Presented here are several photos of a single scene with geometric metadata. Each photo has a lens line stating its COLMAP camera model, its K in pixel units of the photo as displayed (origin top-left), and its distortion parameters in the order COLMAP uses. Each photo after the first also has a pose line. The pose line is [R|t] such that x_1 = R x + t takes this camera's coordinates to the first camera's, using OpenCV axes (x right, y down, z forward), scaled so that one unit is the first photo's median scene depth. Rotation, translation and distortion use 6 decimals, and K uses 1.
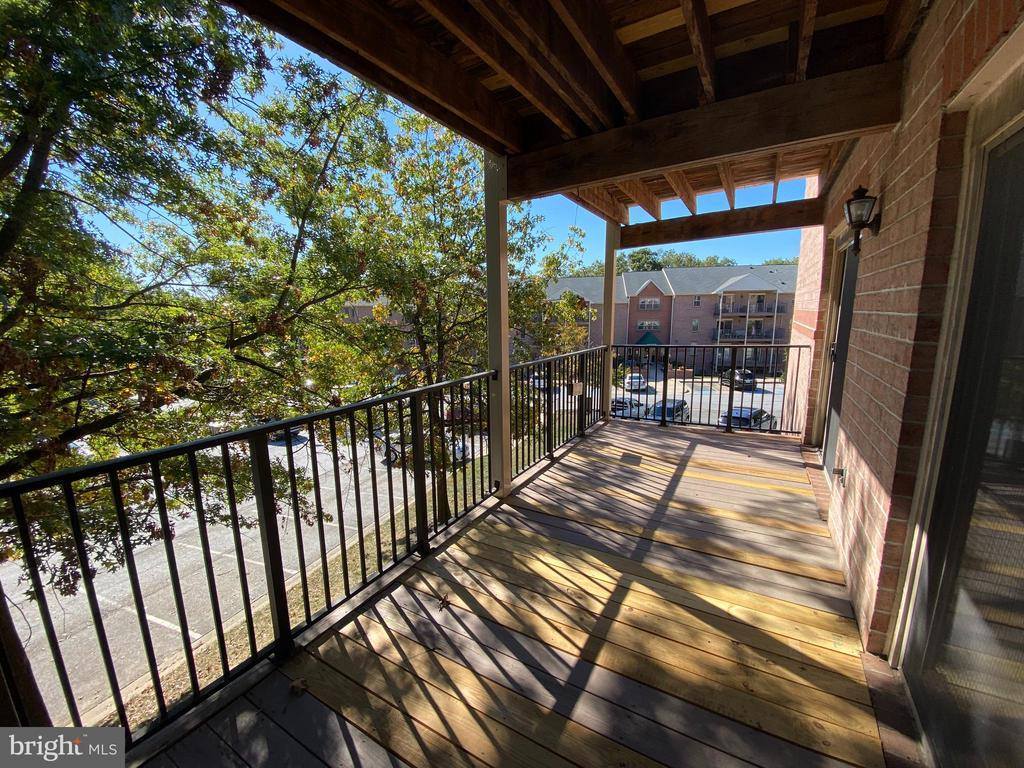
lens RADIAL K [[418.5, 0, 513.7], [0, 418.5, 385.4], [0, 0, 1]] dist [-0.007245, -0.003805]
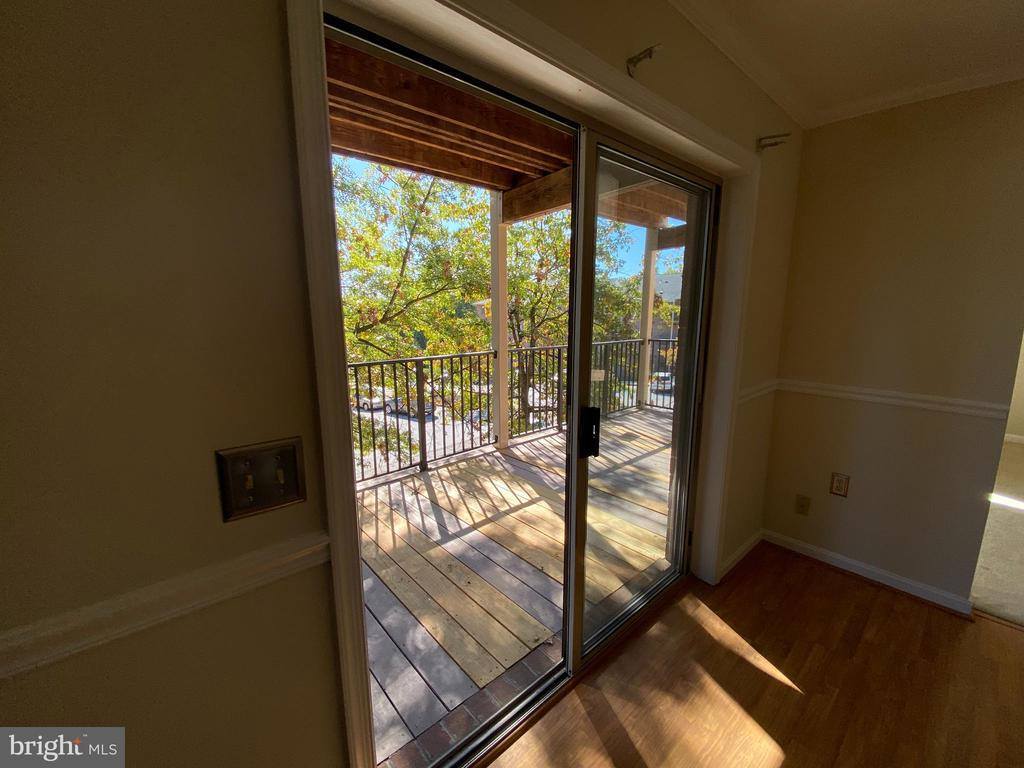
lens RADIAL K [[418.5, 0, 510.5], [0, 418.5, 383.5], [0, 0, 1]] dist [-0.007245, -0.003805]
pose [[0.948178, 0.064815, -0.311058, 0.524566], [-0.065998, 0.997797, 0.006732, 0.073252], [0.310809, 0.014146, 0.950367, -0.308241]]
